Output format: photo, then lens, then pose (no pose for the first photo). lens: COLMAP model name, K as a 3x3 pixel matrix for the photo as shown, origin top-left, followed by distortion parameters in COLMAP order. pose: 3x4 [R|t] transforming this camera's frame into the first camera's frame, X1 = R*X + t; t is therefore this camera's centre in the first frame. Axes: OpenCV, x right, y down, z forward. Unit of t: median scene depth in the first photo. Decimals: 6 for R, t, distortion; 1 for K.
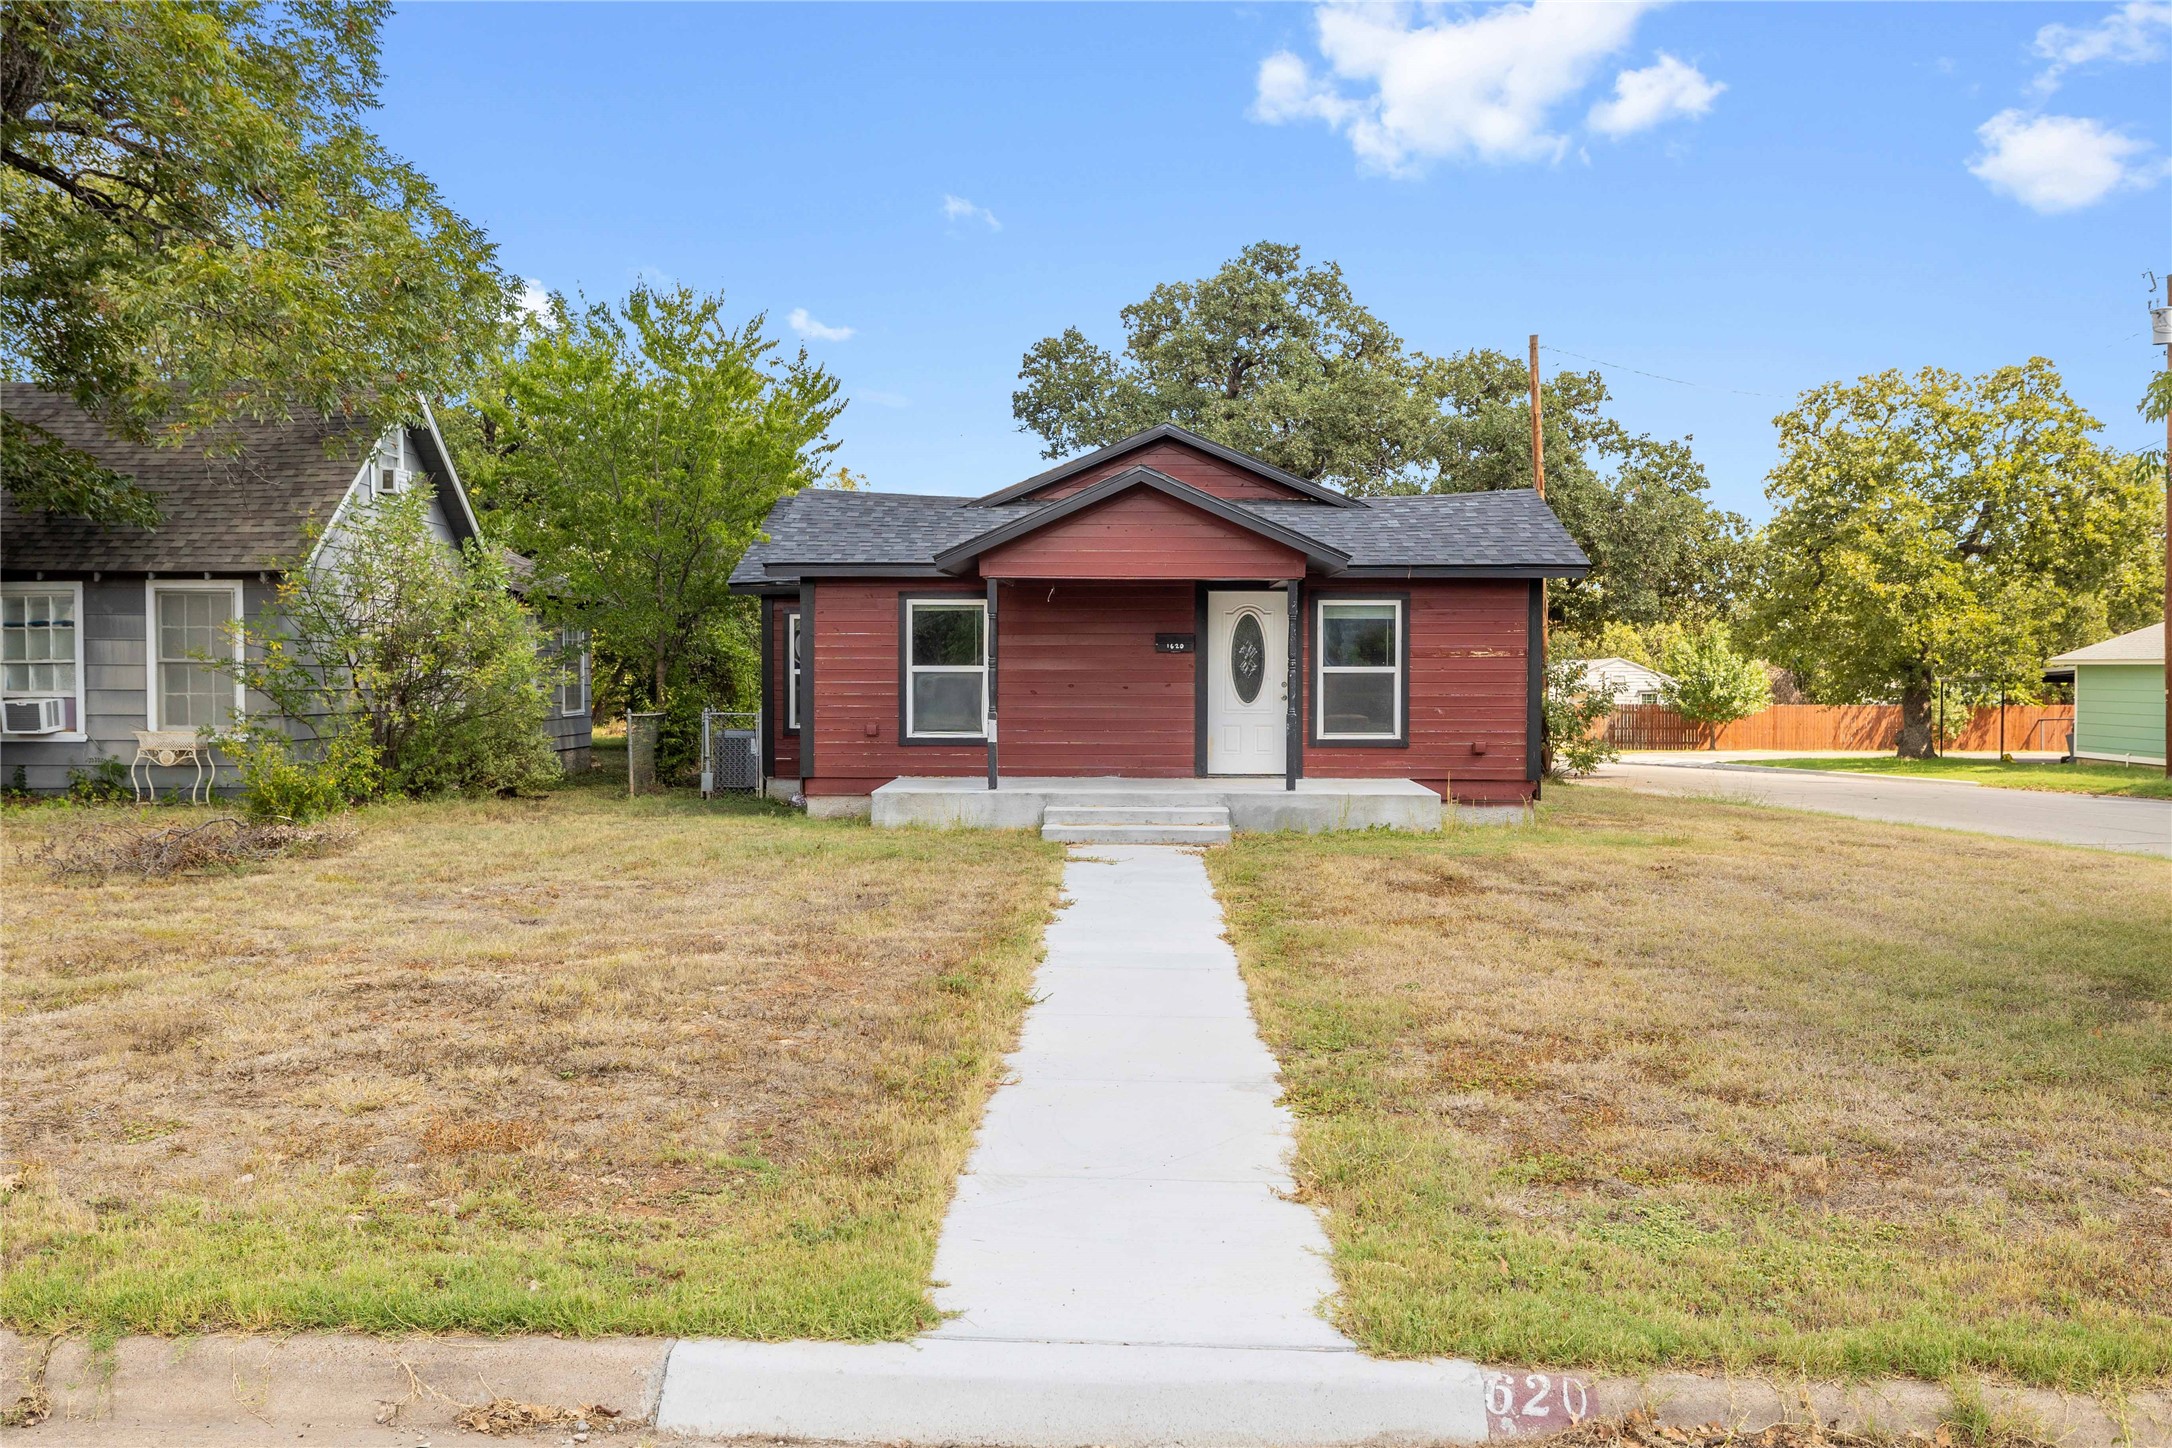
lens RADIAL K [[1652.5, 0, 1086.0], [0, 1652.5, 724.0], [0, 0, 1]] dist [-0.007164, 0.004617]
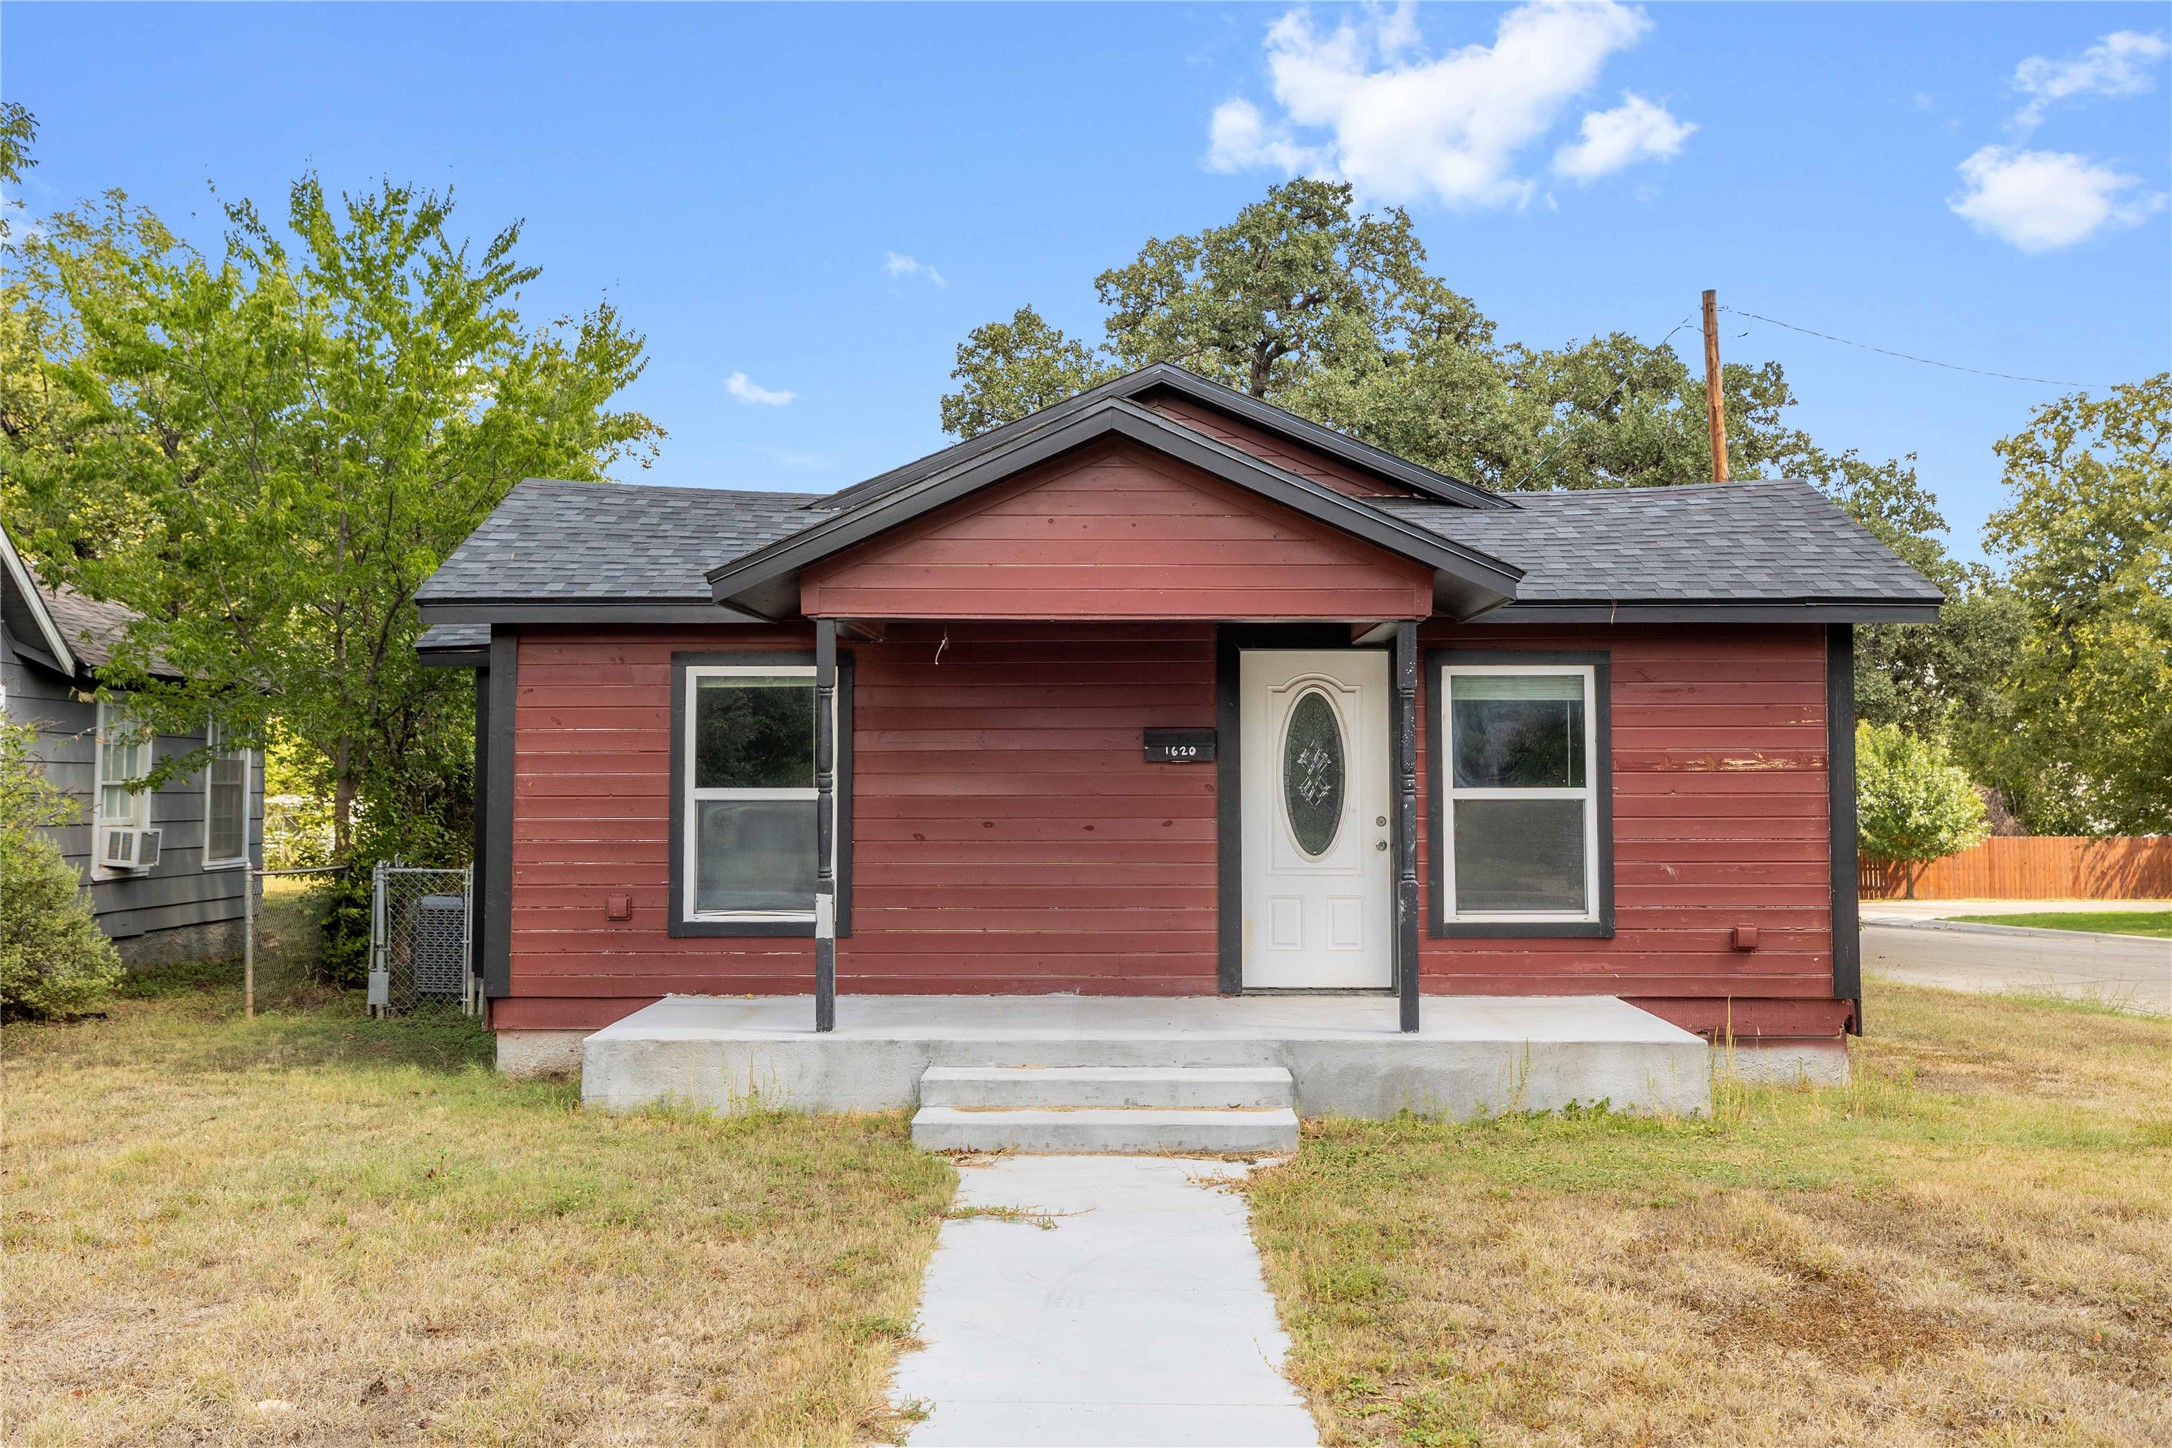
lens RADIAL K [[2299.6, 0, 1086.0], [0, 2299.6, 724.0], [0, 0, 1]] dist [-0.006834, -0.007385]
pose [[0.999883, -0.002257, 0.015129, 0.011271], [0.003194, 0.998056, -0.062241, -0.008761], [-0.014959, 0.062282, 0.997946, 0.238130]]
